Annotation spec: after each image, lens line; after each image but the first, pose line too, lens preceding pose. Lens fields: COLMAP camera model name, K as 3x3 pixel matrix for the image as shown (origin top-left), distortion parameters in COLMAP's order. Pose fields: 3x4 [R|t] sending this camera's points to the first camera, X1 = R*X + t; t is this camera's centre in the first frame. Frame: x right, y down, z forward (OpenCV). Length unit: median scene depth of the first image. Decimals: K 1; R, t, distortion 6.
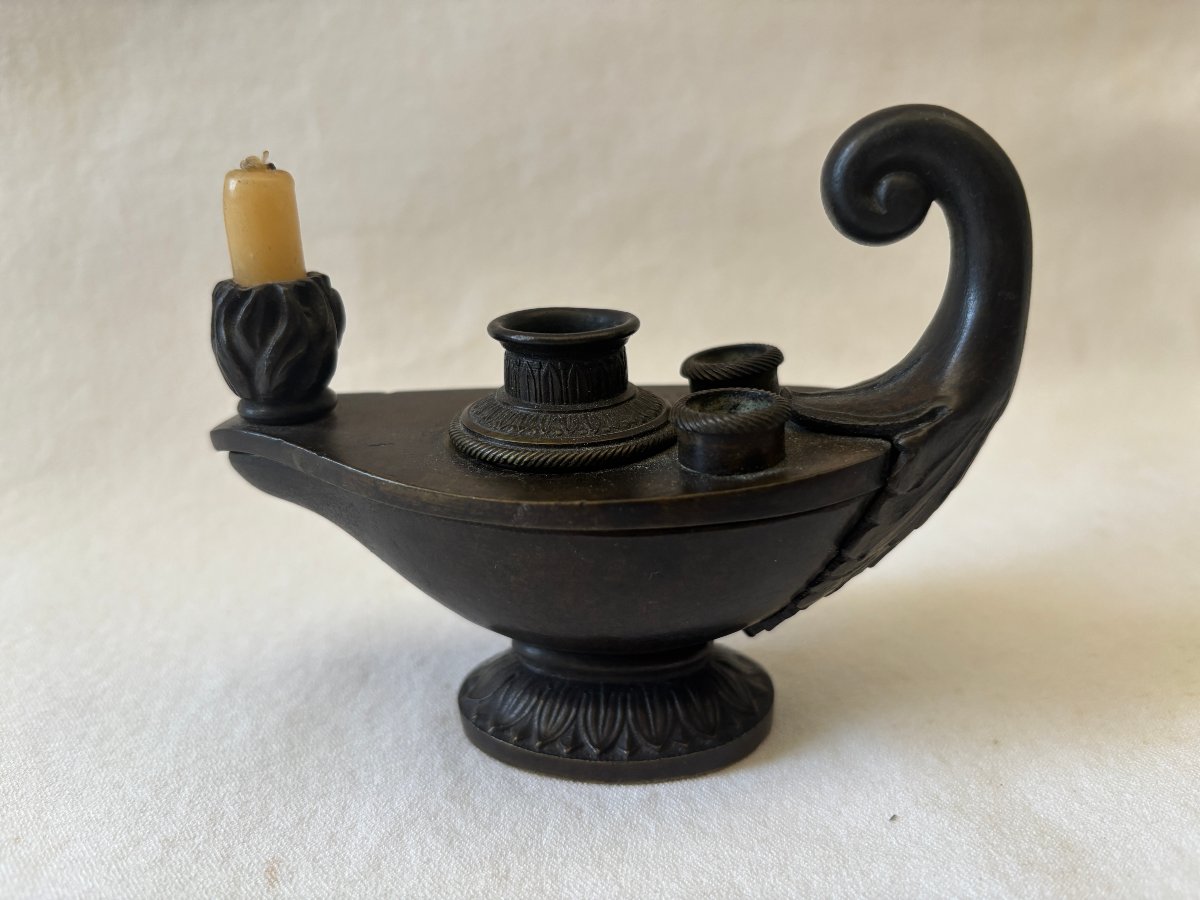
lens RADIAL K [[1000.6, 0, 590.3], [0, 1000.6, 451.4], [0, 0, 1]] dist [0.025286, -0.052009]
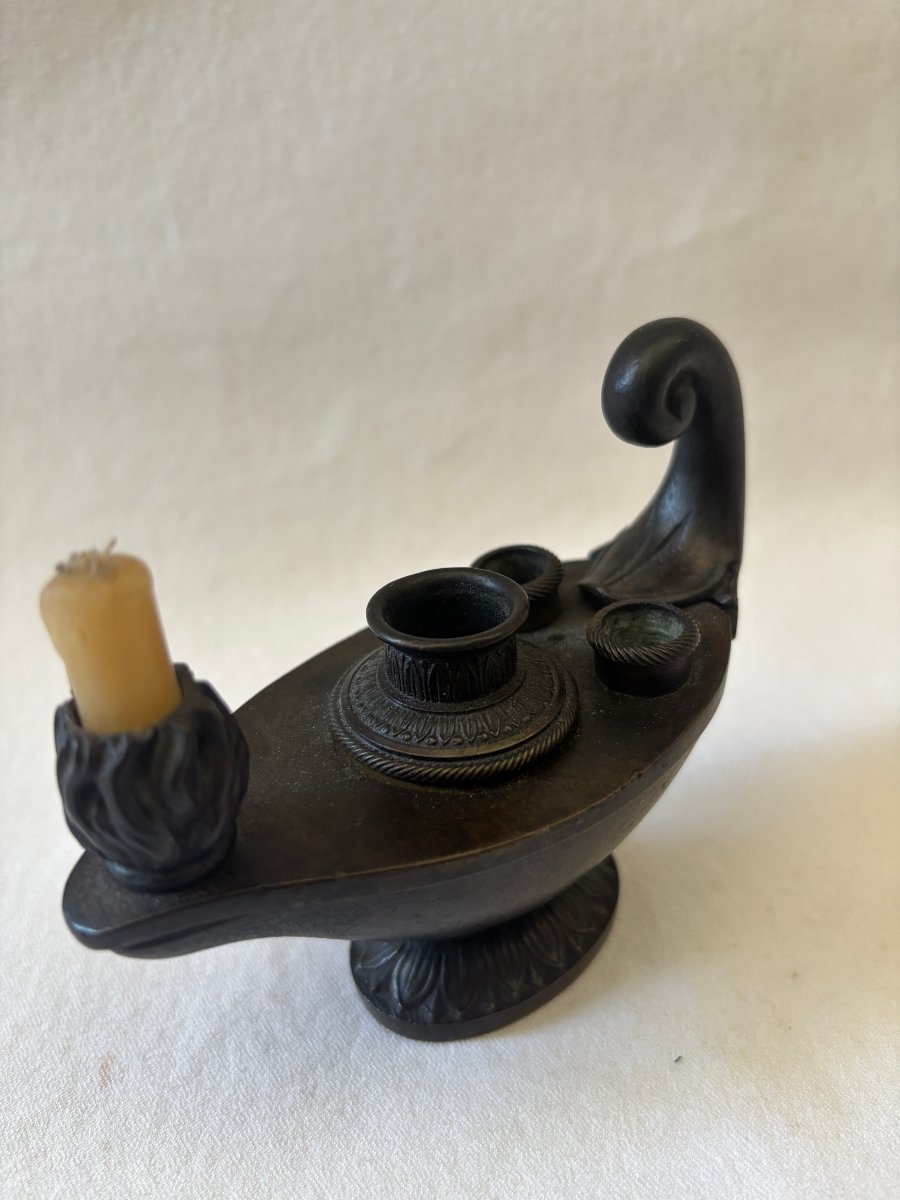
lens RADIAL K [[1000.6, 0, 445.1], [0, 1000.6, 606.9], [0, 0, 1]] dist [0.025286, -0.052009]
pose [[0.997209, 0.043262, -0.060856, 0.100349], [-0.030877, 0.981019, 0.191438, -0.300642], [0.067983, -0.189025, 0.979616, 0.034705]]
